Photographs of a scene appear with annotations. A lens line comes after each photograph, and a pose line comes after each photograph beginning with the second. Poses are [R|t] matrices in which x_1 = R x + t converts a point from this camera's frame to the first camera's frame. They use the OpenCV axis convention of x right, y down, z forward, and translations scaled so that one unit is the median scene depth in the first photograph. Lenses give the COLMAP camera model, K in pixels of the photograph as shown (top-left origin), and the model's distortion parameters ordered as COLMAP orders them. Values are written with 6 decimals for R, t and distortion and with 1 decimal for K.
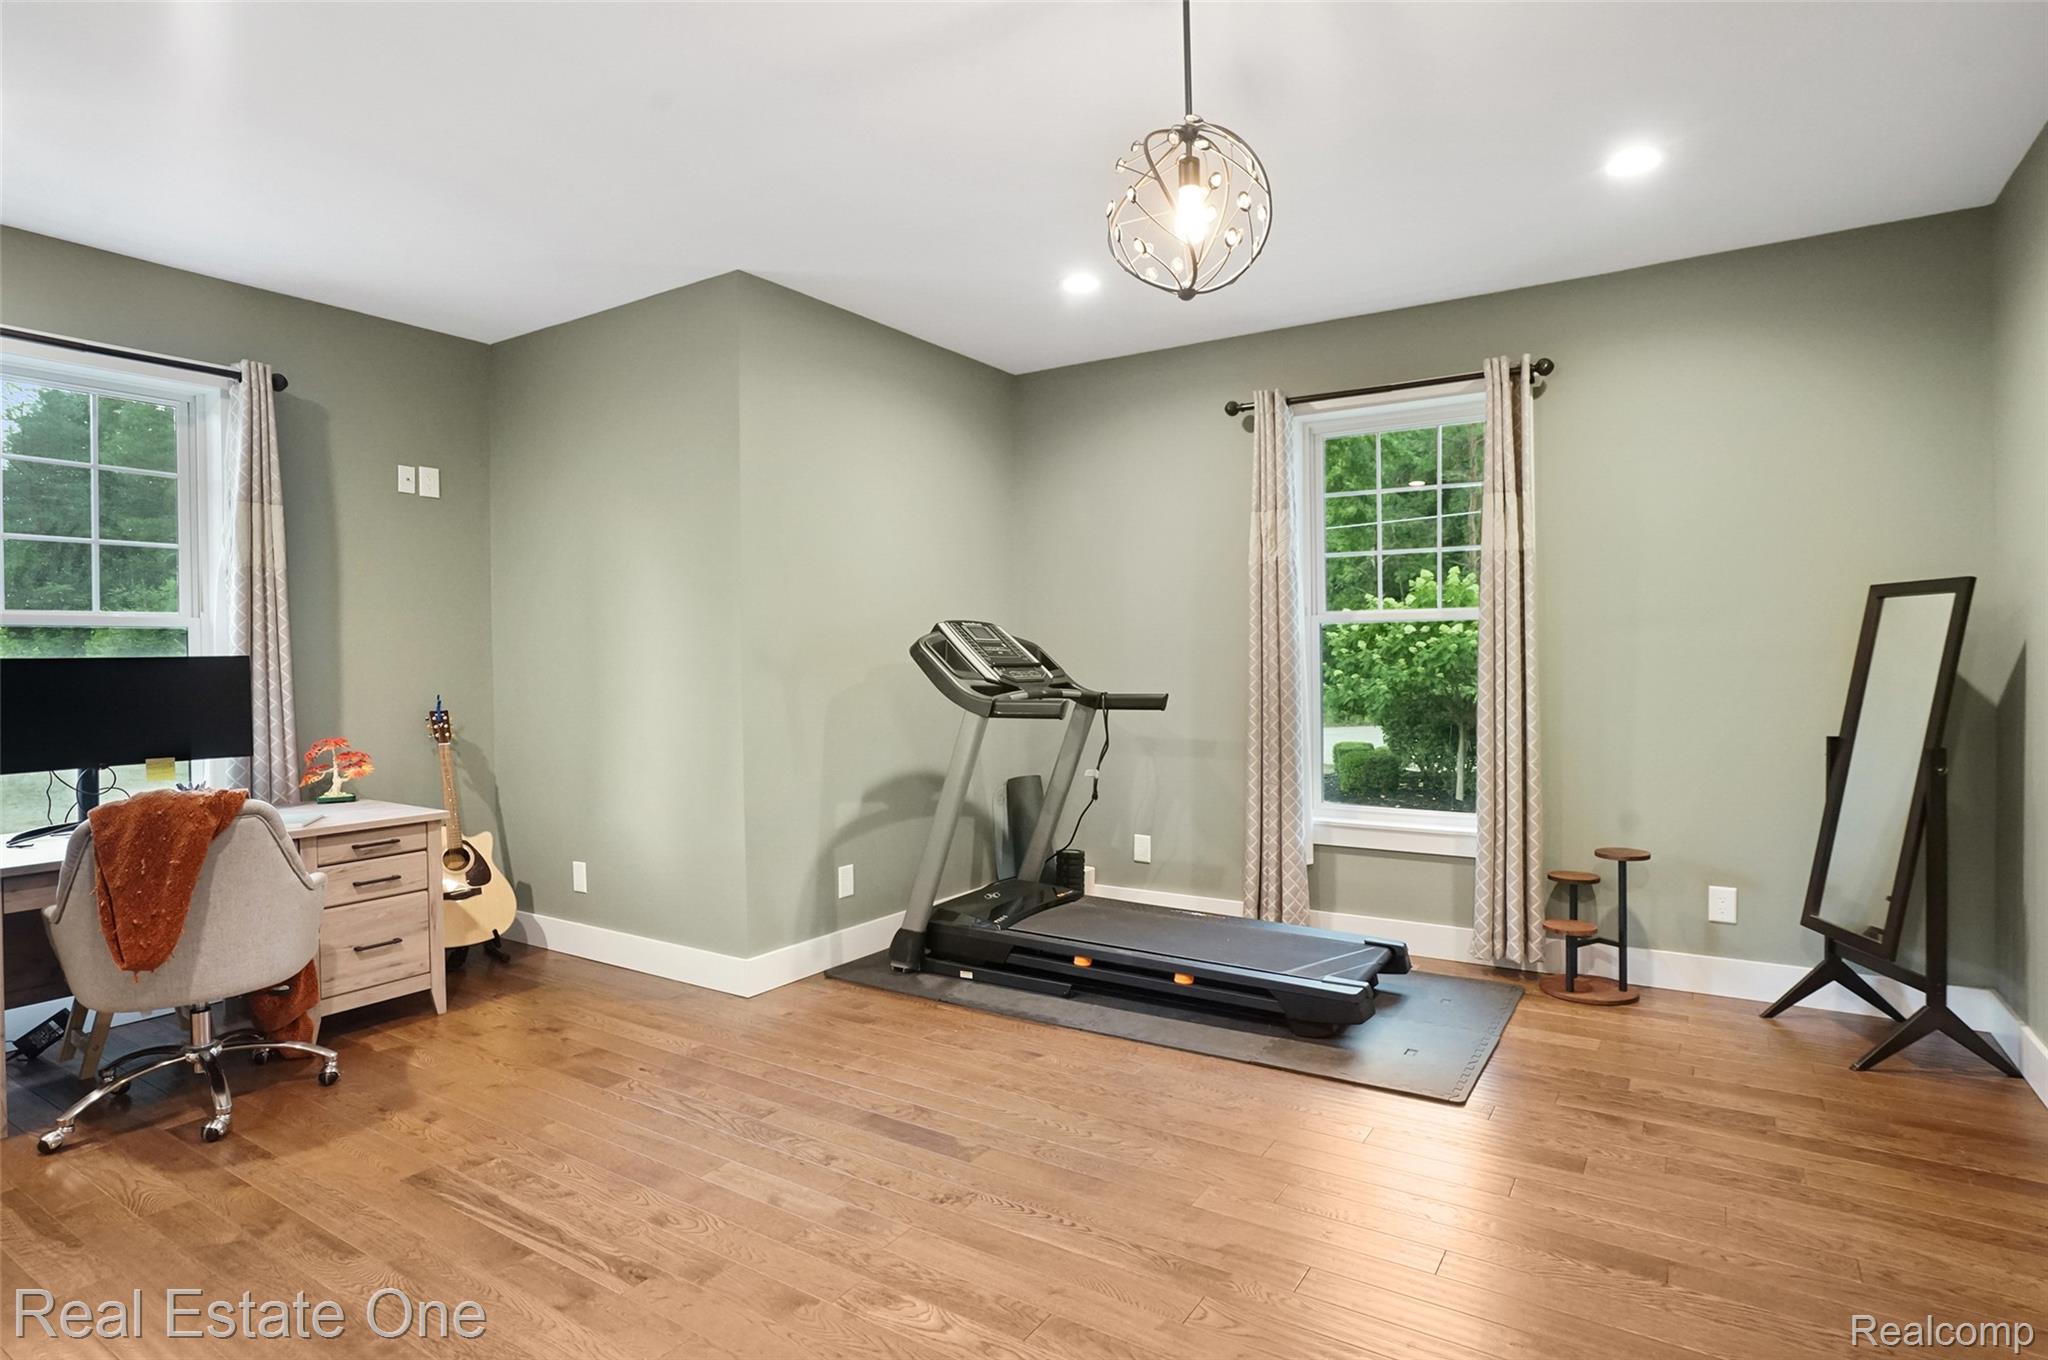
lens RADIAL K [[1040.3, 0, 1020.3], [0, 1040.3, 650.1], [0, 0, 1]] dist [-0.001403, -0.000059]
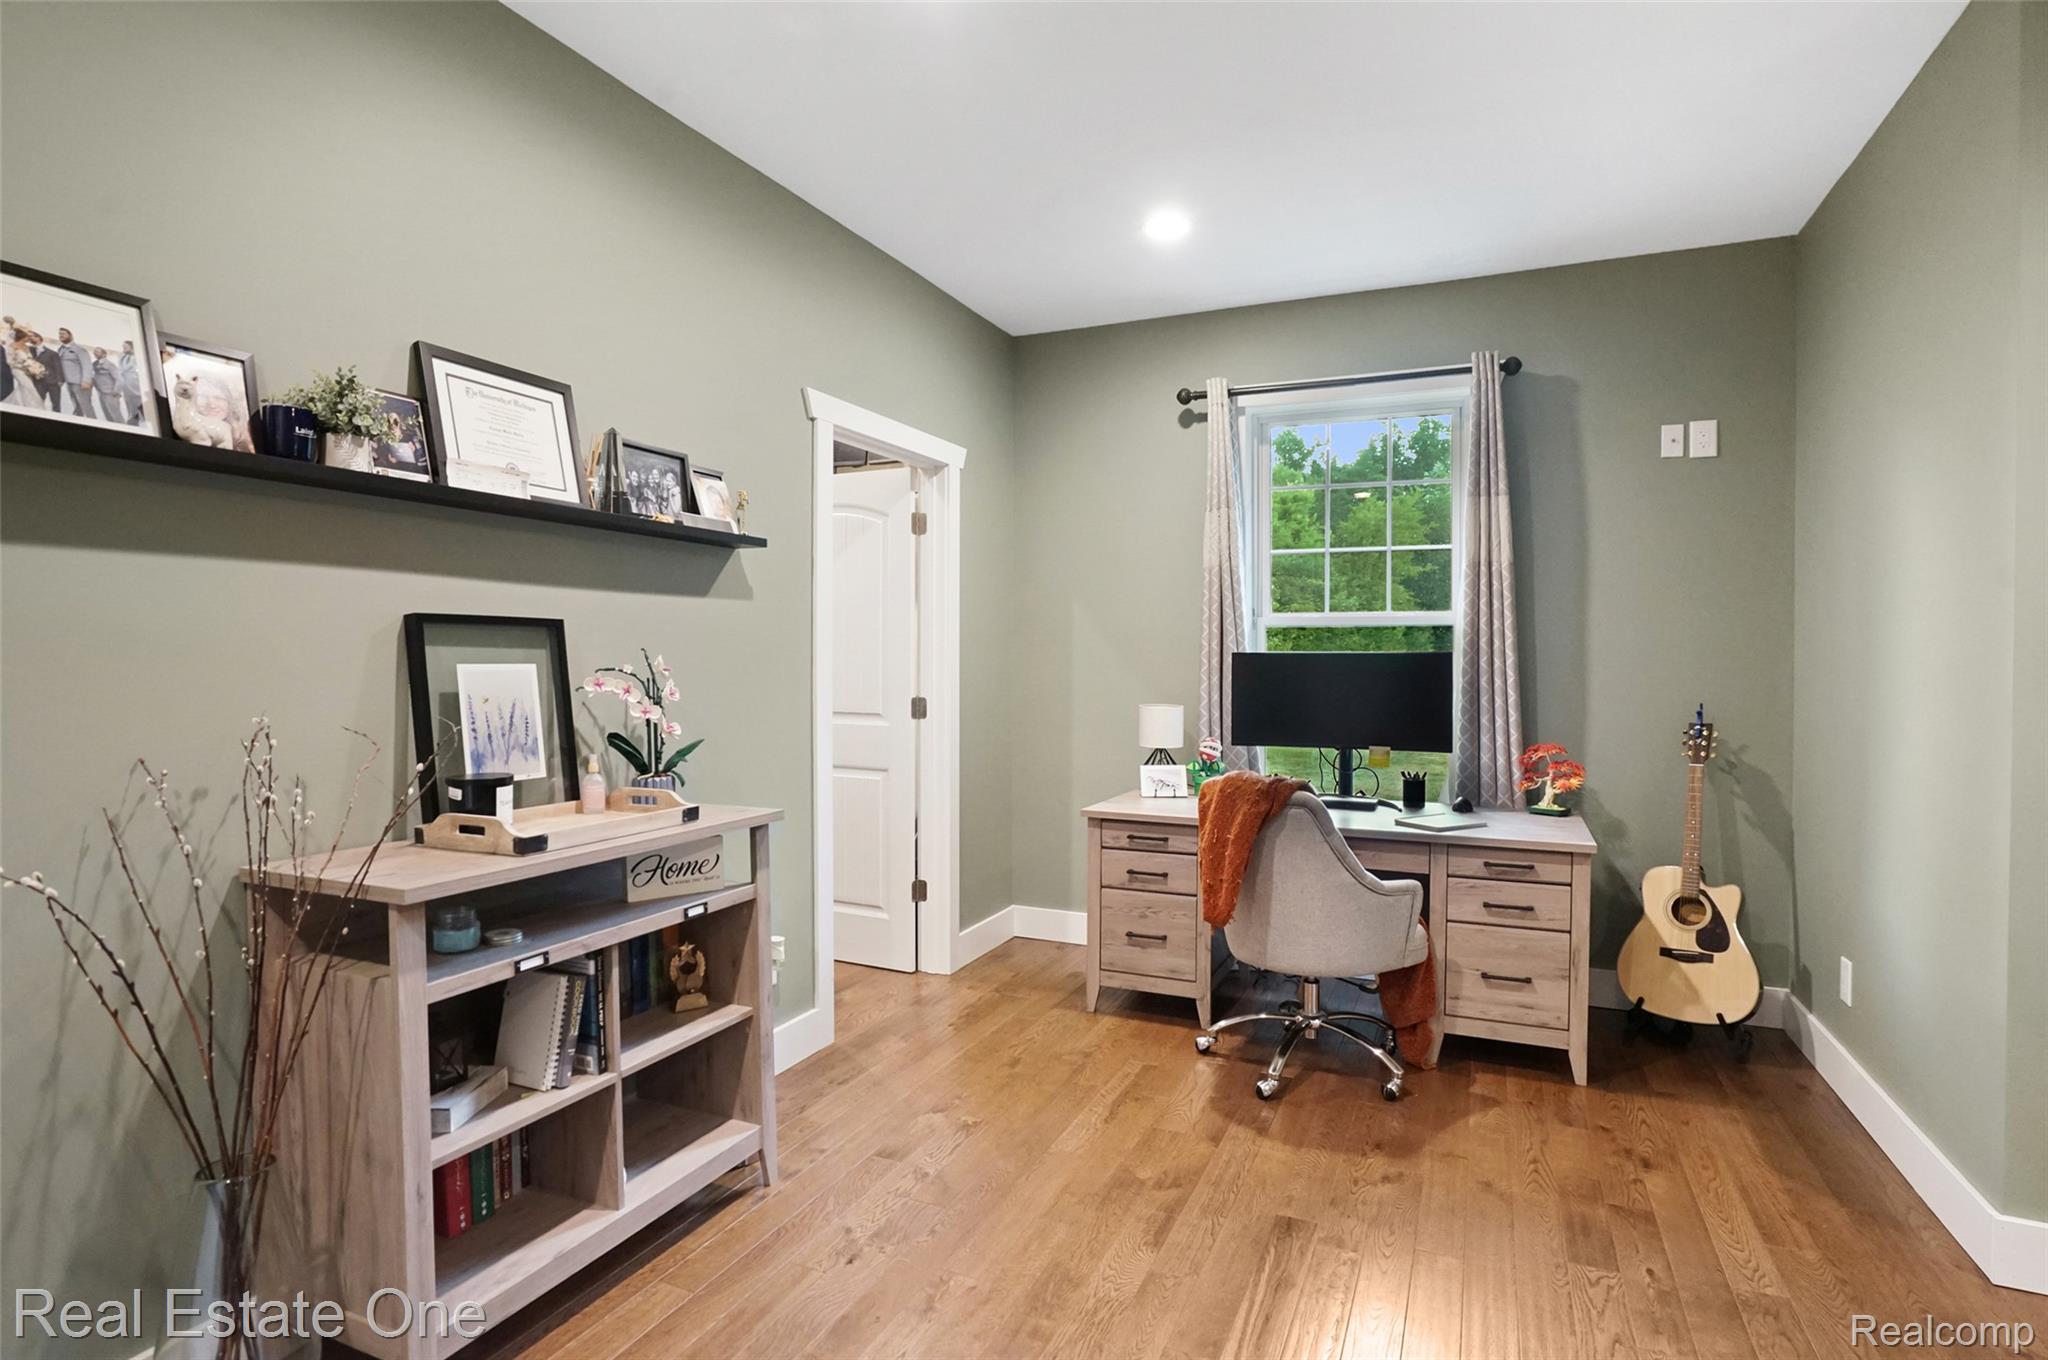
lens RADIAL K [[1085.2, 0, 1024.0], [0, 1085.2, 680.0], [0, 0, 1]] dist [-0.024351, 0.000524]
pose [[0.162034, 0.033052, -0.986231, 0.213406], [-0.002154, 0.999448, 0.033141, -0.001679], [0.986783, -0.003246, 0.162016, 0.431908]]
